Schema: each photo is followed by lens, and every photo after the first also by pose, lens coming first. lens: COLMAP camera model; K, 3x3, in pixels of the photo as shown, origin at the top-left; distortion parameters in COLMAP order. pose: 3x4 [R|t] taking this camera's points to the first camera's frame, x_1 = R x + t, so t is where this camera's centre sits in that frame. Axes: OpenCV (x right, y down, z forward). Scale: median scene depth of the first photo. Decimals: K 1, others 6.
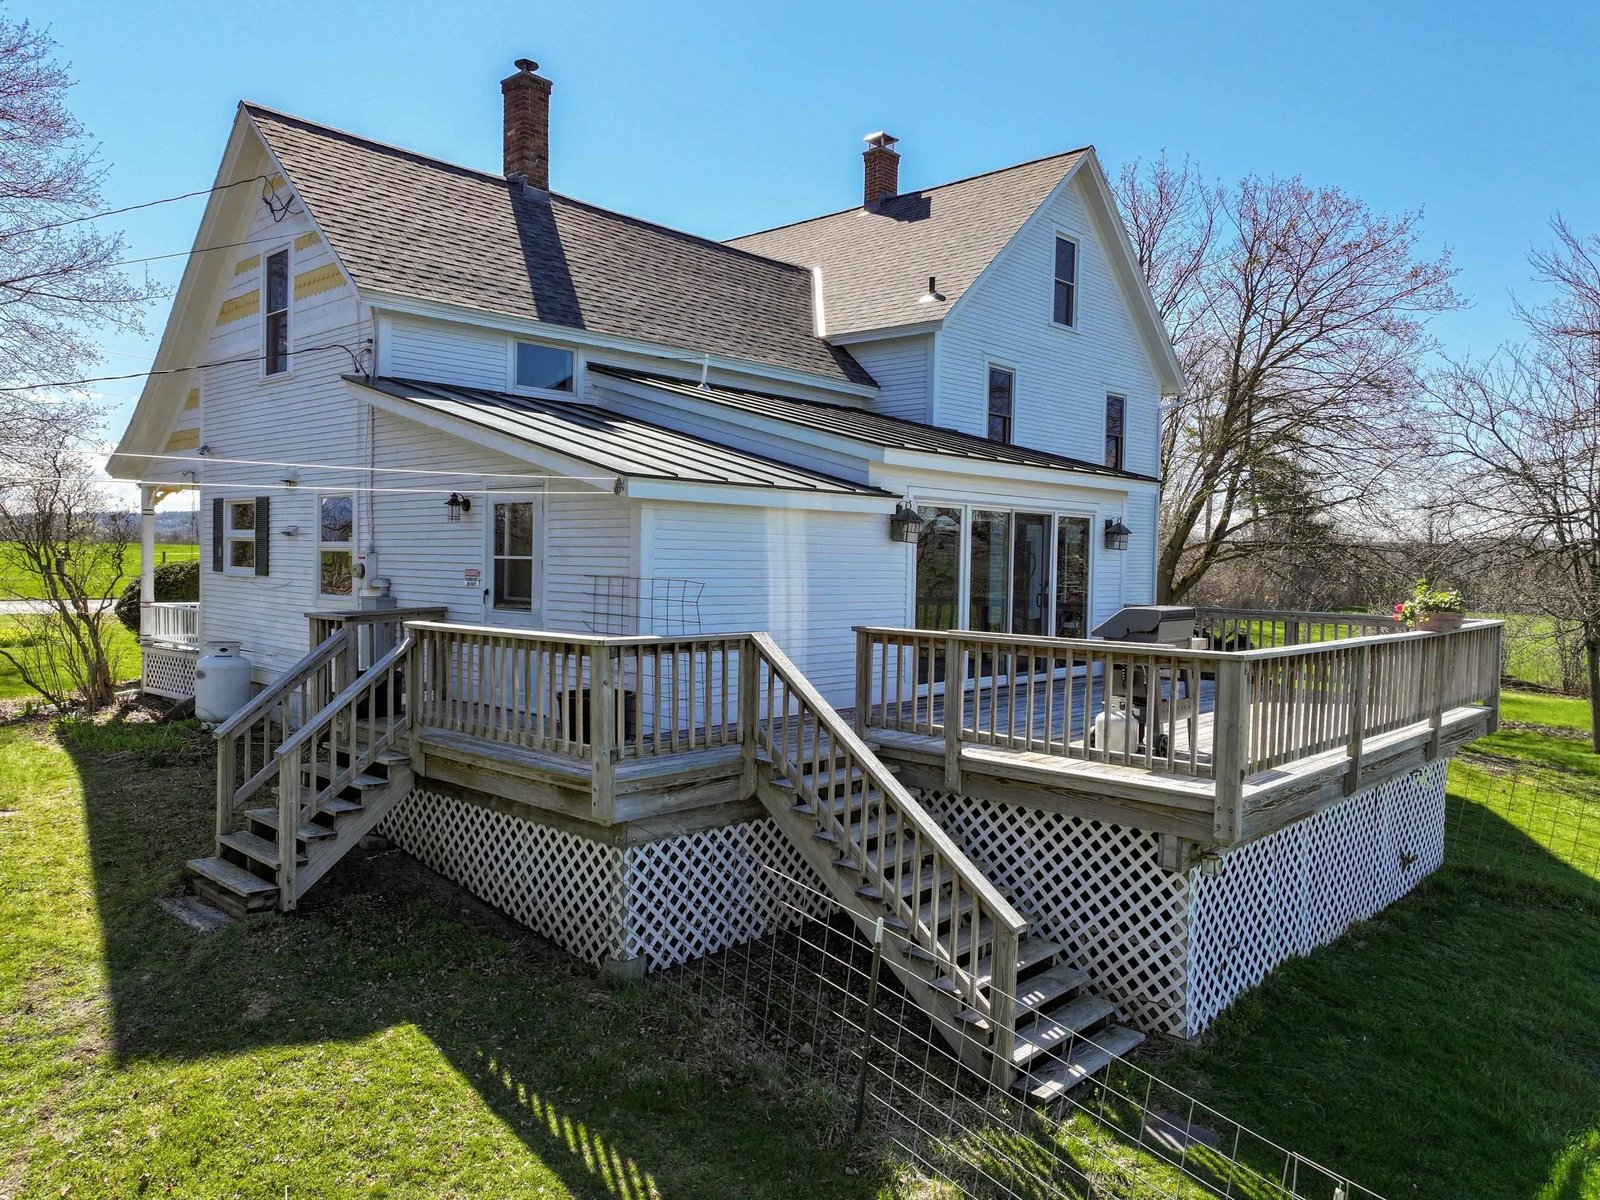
lens RADIAL K [[1133.7, 0, 800.7], [0, 1133.7, 584.8], [0, 0, 1]] dist [0.001737, 0.011660]
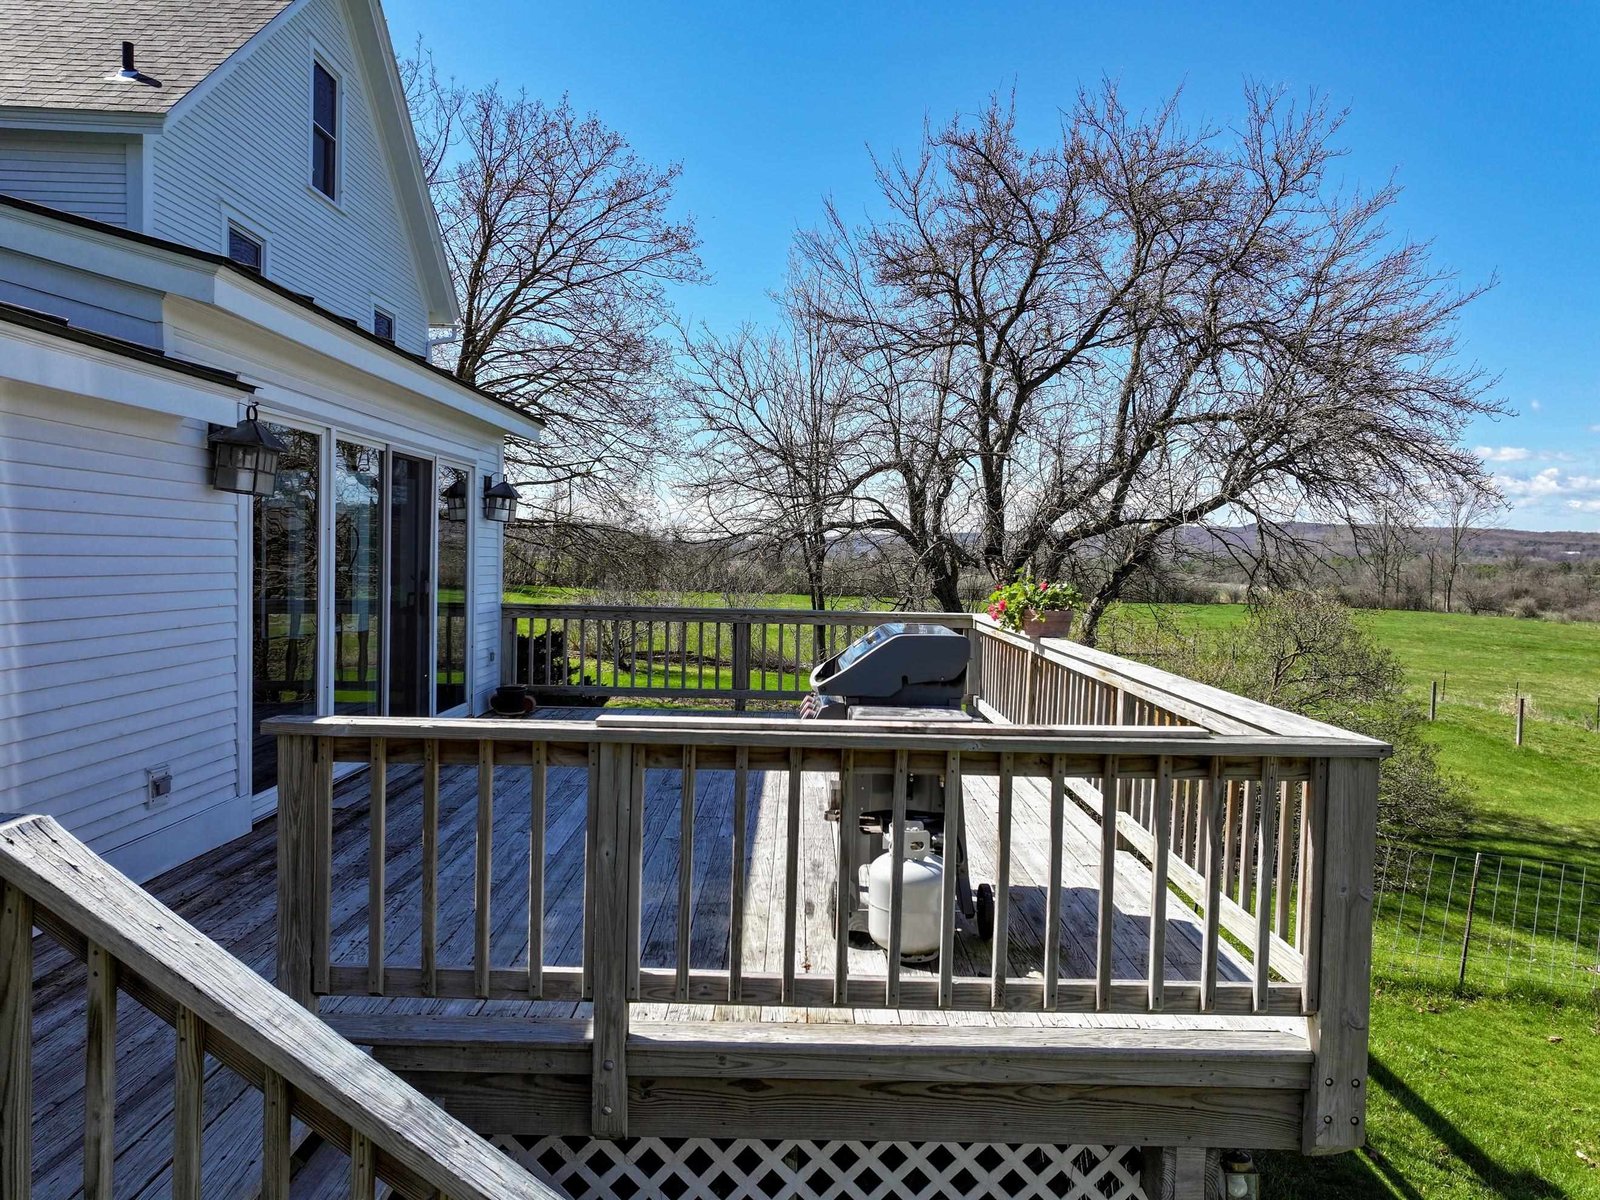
lens RADIAL K [[1133.7, 0, 807.7], [0, 1133.7, 589.4], [0, 0, 1]] dist [0.001737, 0.011660]
pose [[0.725251, -0.023072, 0.688097, -0.053667], [0.008517, 0.999663, 0.024542, -0.007688], [-0.688431, -0.011938, 0.725203, 0.472118]]
